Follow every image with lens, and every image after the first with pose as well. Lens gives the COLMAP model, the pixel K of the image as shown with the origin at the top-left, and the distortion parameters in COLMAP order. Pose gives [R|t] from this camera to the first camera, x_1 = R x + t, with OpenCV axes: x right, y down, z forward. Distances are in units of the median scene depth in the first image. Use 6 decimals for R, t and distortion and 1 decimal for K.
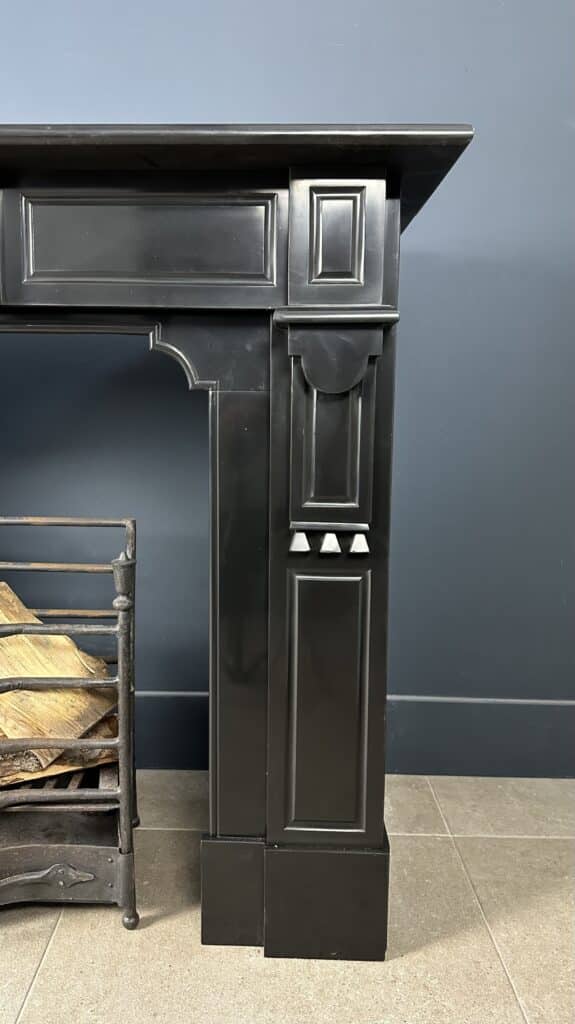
lens RADIAL K [[727.5, 0, 265.2], [0, 727.5, 483.4], [0, 0, 1]] dist [0.004828, -0.028332]
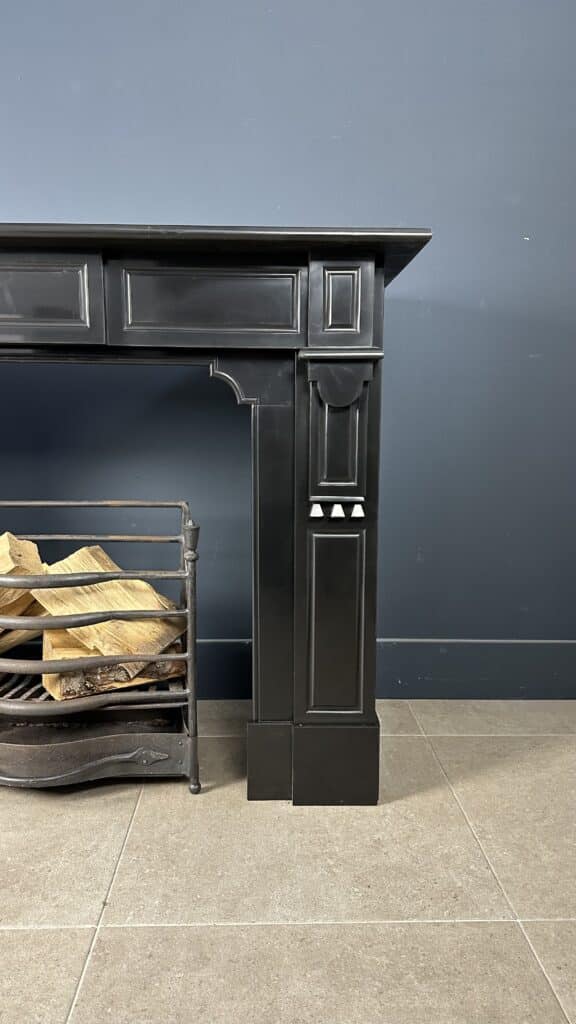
lens RADIAL K [[727.5, 0, 288.3], [0, 727.5, 507.4], [0, 0, 1]] dist [0.004828, -0.028332]
pose [[0.998736, -0.009869, 0.049279, -0.075481], [0.009029, 0.999810, 0.017253, 0.047463], [-0.049440, -0.016786, 0.998636, -0.414835]]
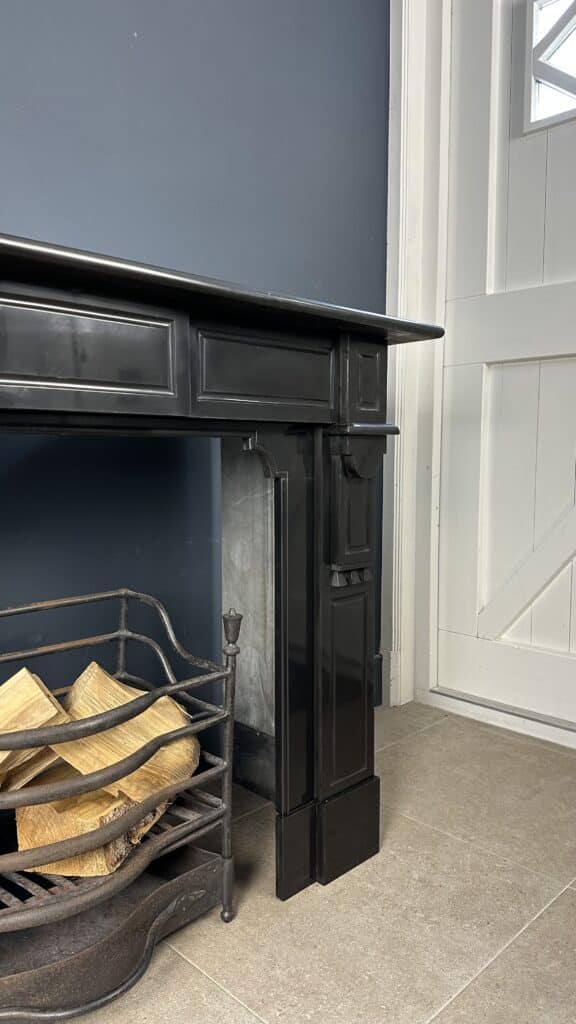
lens RADIAL K [[727.5, 0, 294.0], [0, 727.5, 498.2], [0, 0, 1]] dist [0.004828, -0.028332]
pose [[0.685619, -0.061094, 0.725392, -1.011373], [0.086120, 0.996282, 0.002511, -0.089241], [-0.722849, 0.060749, 0.688331, 0.048527]]
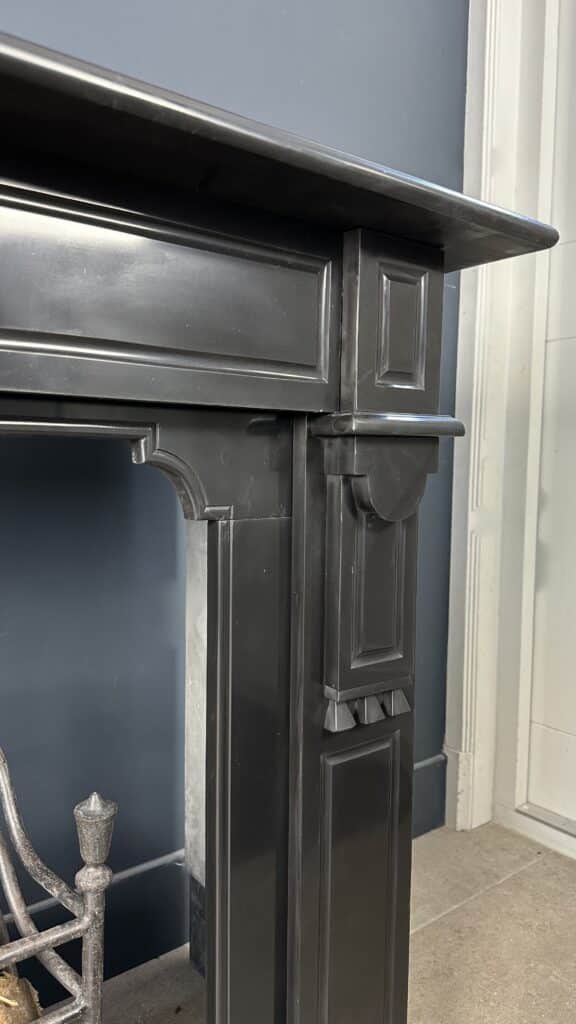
lens RADIAL K [[727.5, 0, 290.8], [0, 727.5, 492.7], [0, 0, 1]] dist [0.004828, -0.028332]
pose [[0.770117, -0.032173, 0.637091, -0.441415], [0.060665, 0.997895, -0.022939, -0.129058], [-0.635012, 0.056315, 0.770447, 0.416020]]
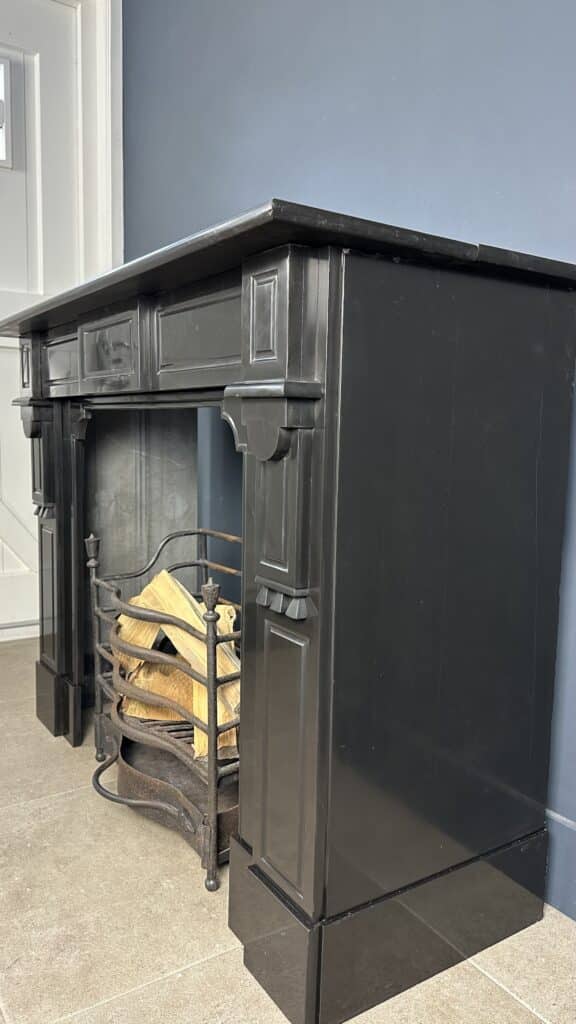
lens RADIAL K [[727.5, 0, 286.9], [0, 727.5, 510.2], [0, 0, 1]] dist [0.004828, -0.028332]
pose [[0.584224, 0.118536, -0.802889, 0.879949], [-0.122069, 0.990857, 0.057463, -0.106341], [0.802360, 0.064436, 0.593352, 0.353034]]
